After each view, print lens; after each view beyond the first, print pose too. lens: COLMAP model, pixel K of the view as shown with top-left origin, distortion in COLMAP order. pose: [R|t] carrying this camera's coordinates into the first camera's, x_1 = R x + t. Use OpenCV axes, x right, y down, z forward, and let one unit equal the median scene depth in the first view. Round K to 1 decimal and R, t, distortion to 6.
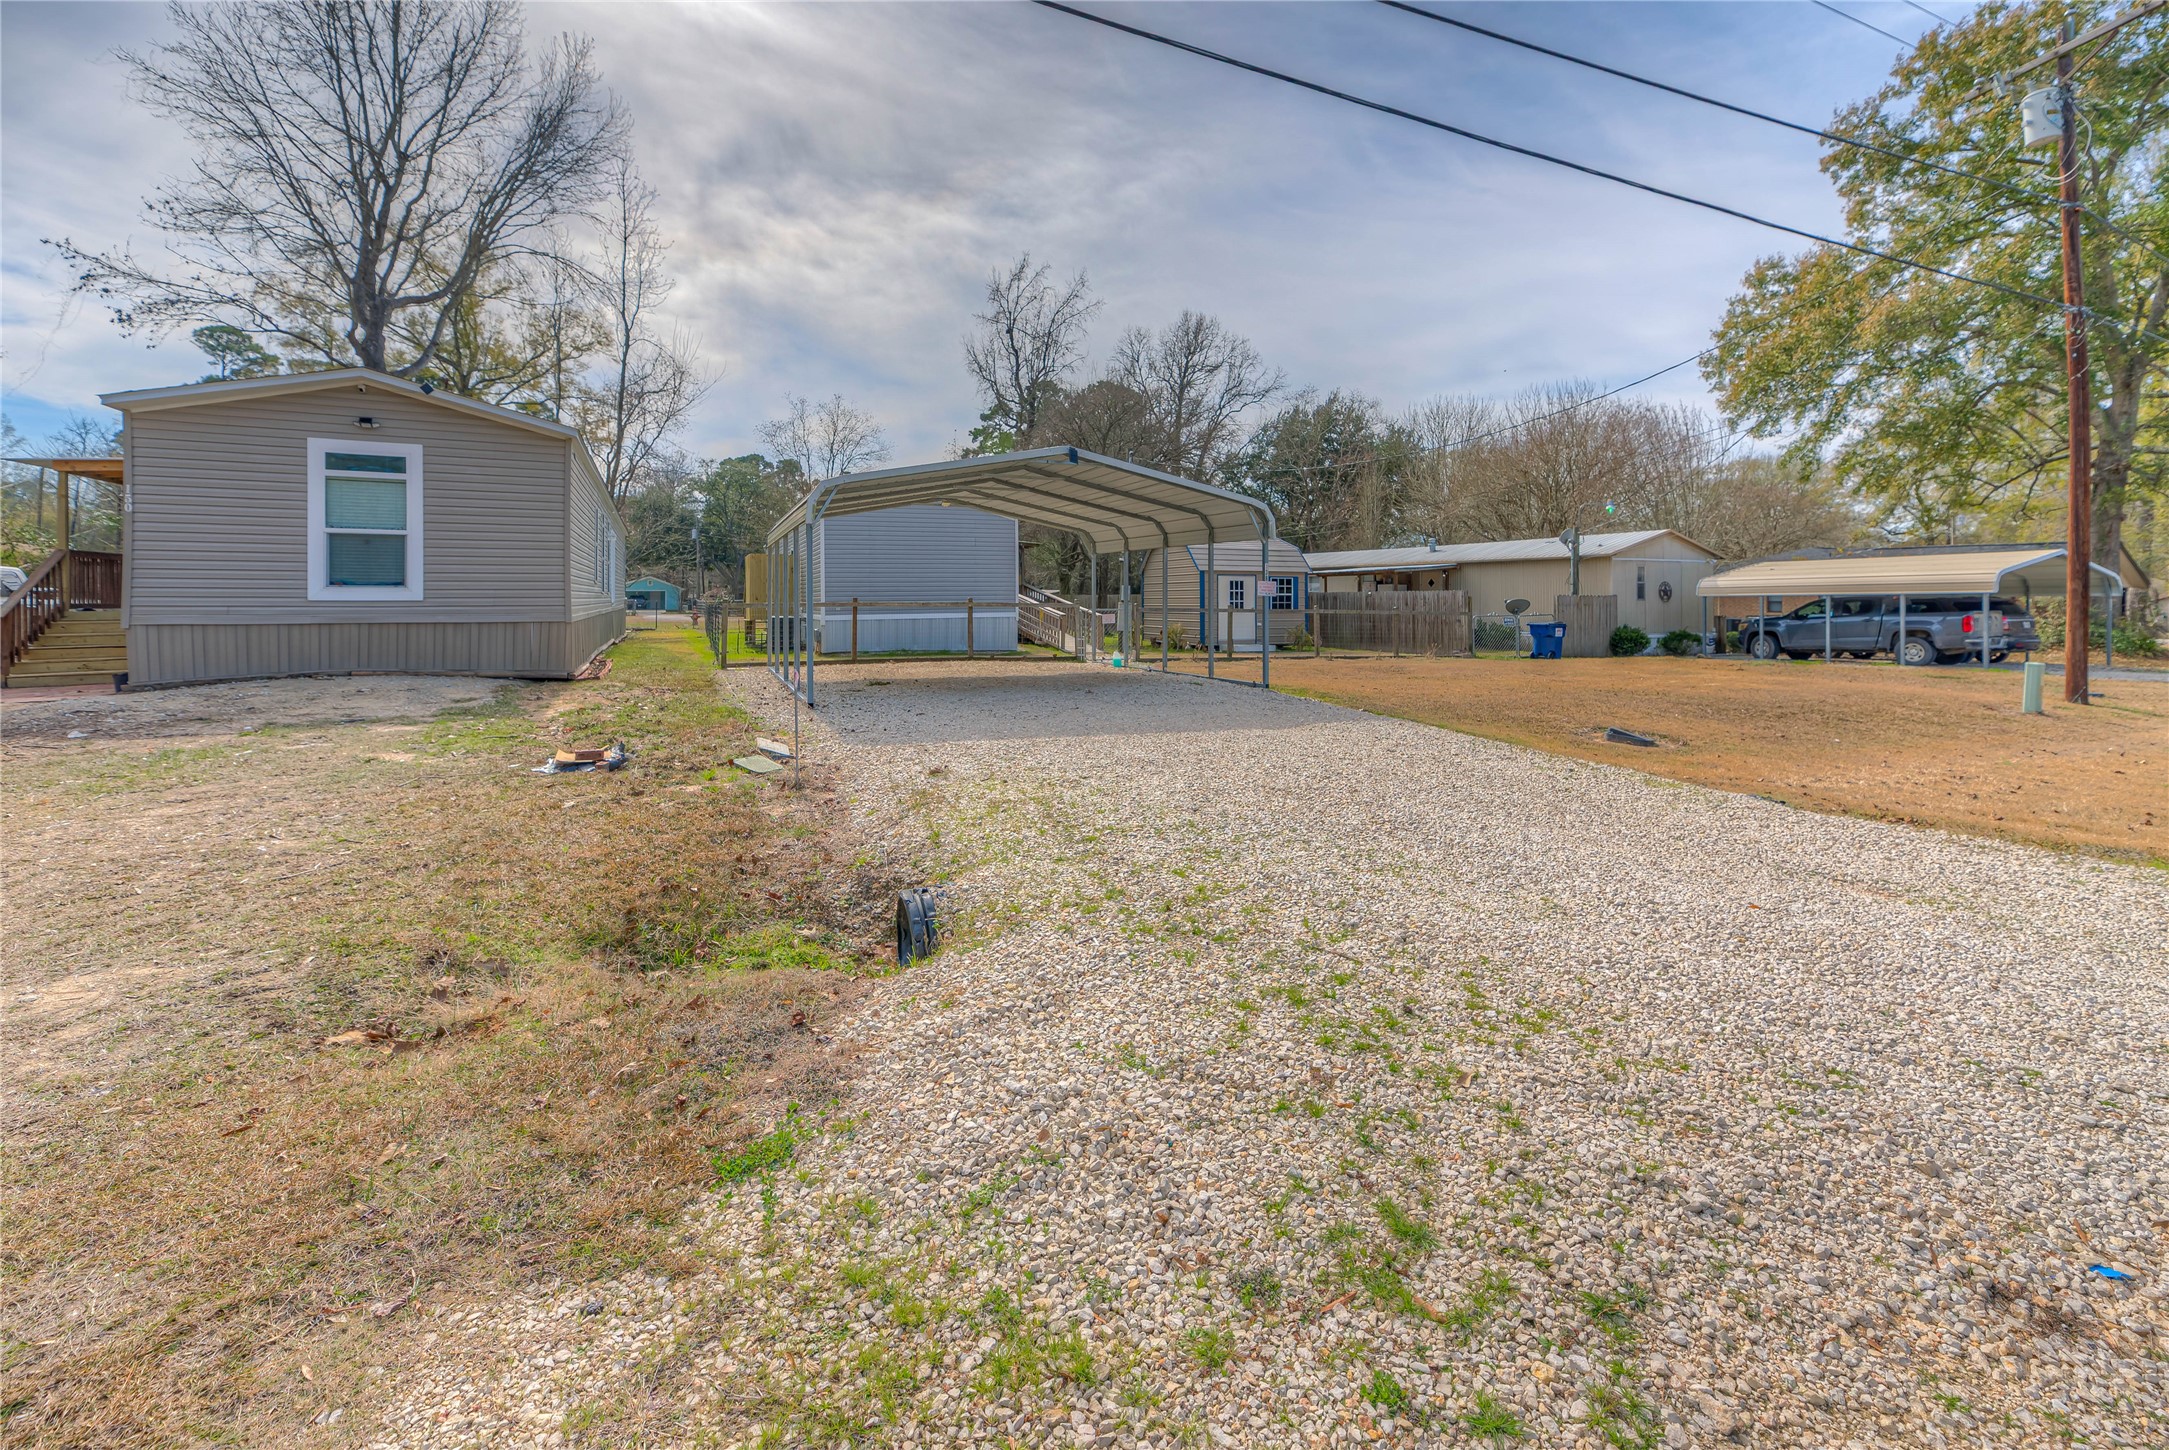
lens RADIAL K [[922.8, 0, 1100.9], [0, 922.8, 594.3], [0, 0, 1]] dist [0.008494, -0.000049]
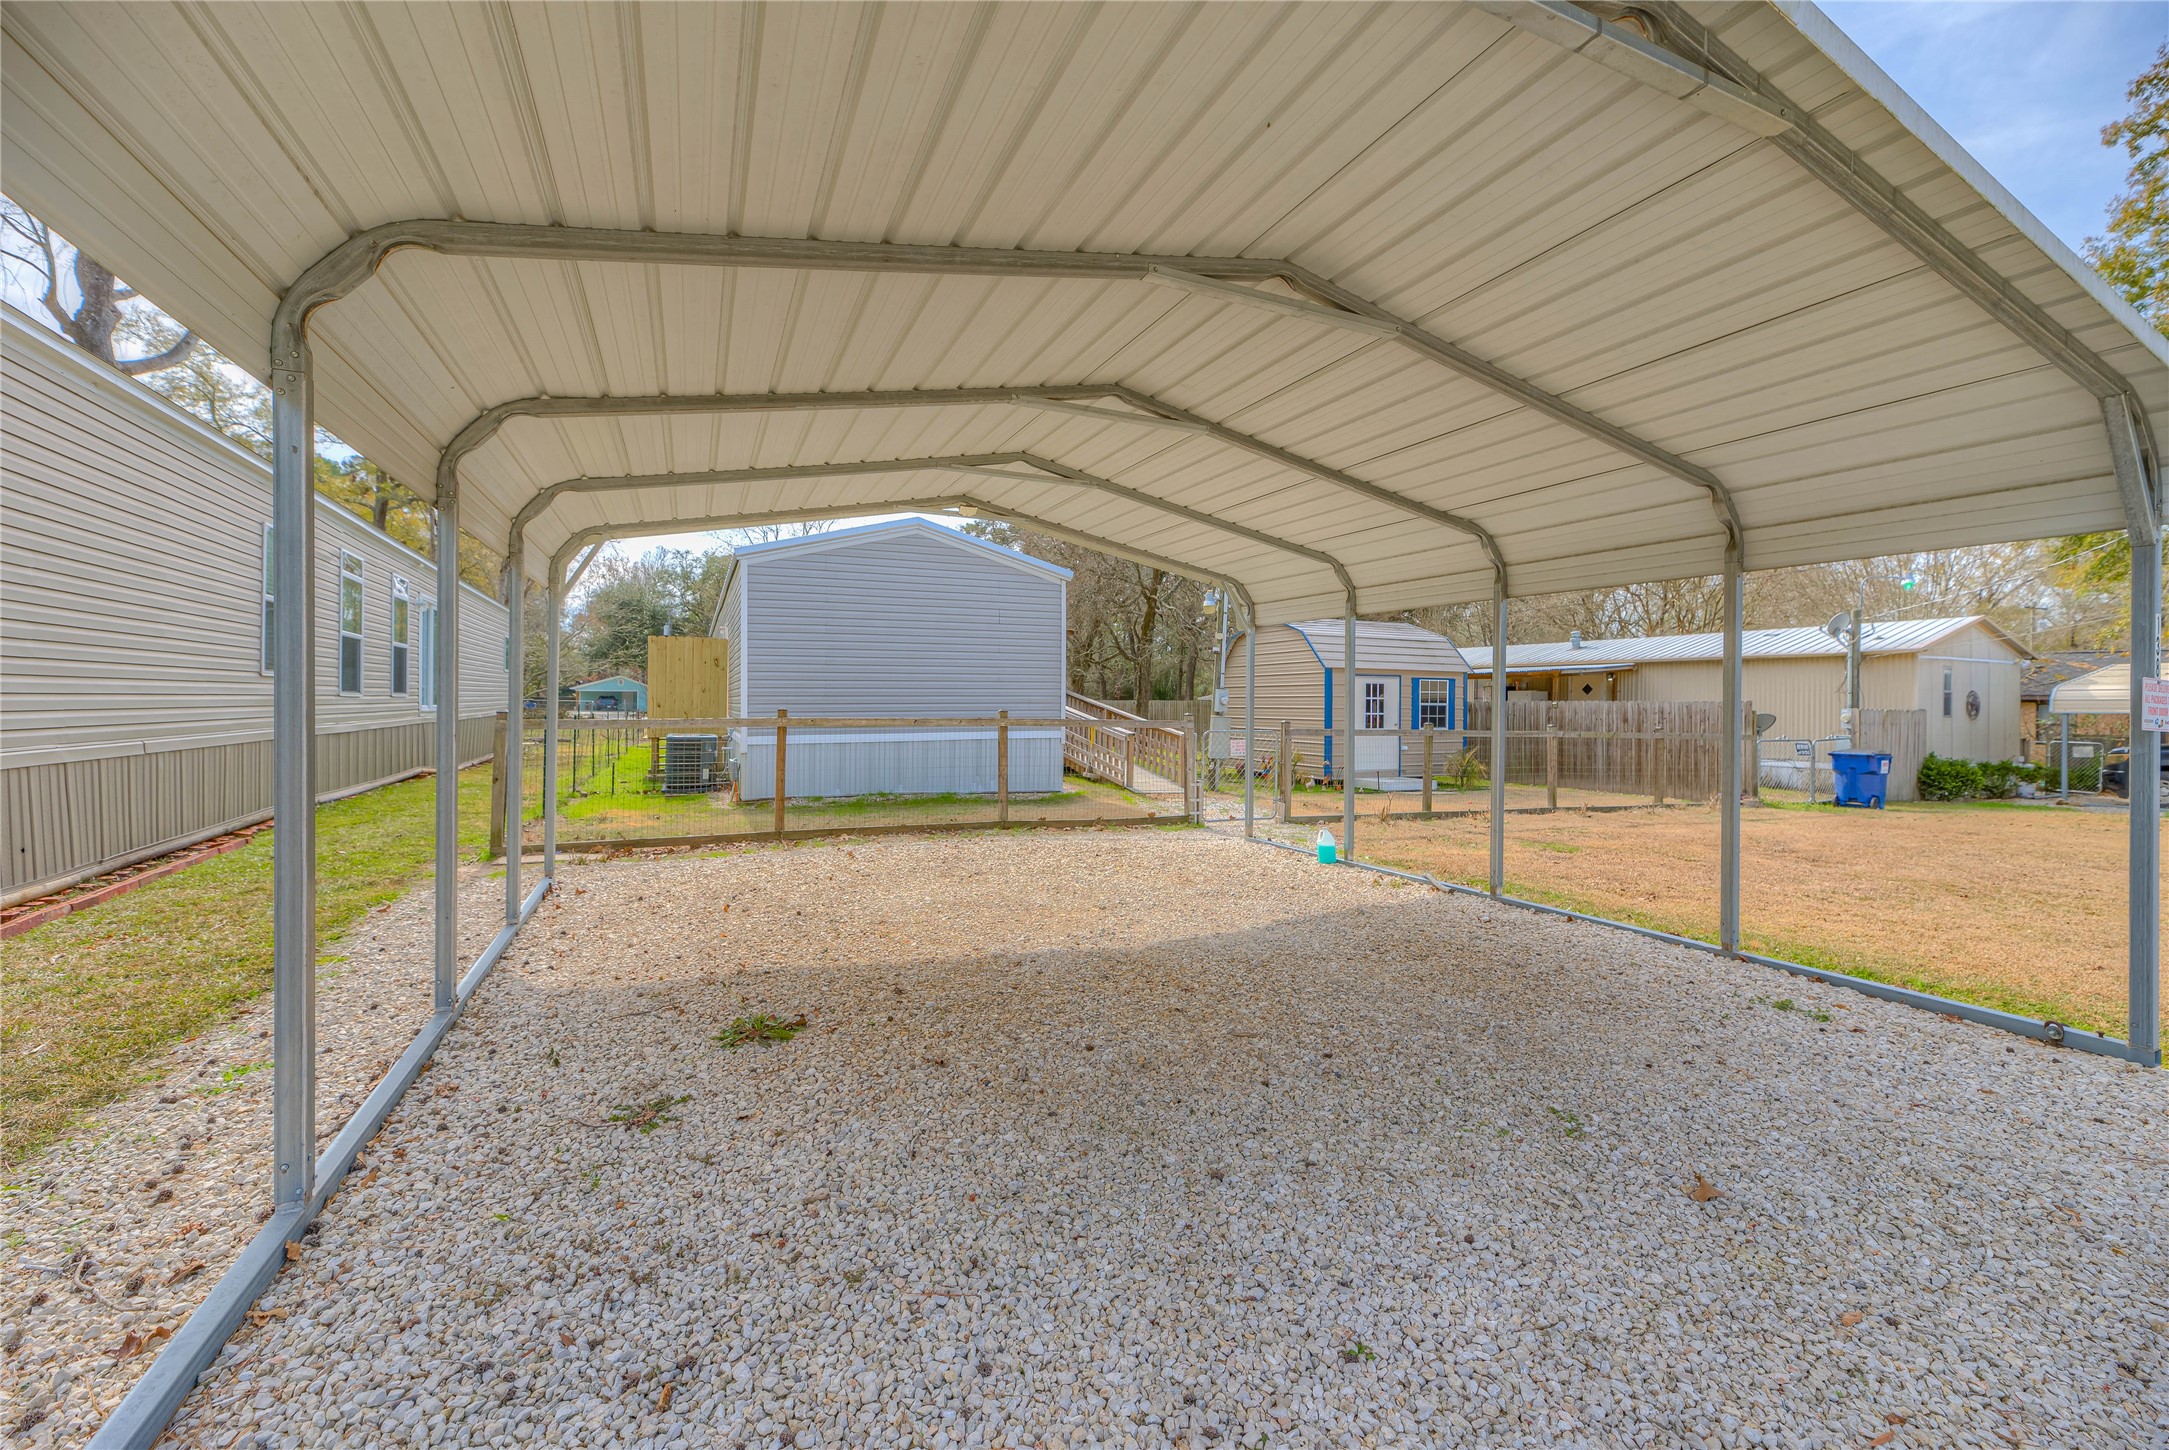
lens RADIAL K [[878.7, 0, 1092.7], [0, 878.7, 694.7], [0, 0, 1]] dist [0.008105, 0.000093]
pose [[0.999829, 0.008606, 0.016391, -0.071910], [-0.008592, 0.999963, -0.000951, -0.004280], [-0.016399, 0.000810, 0.999865, 0.353236]]
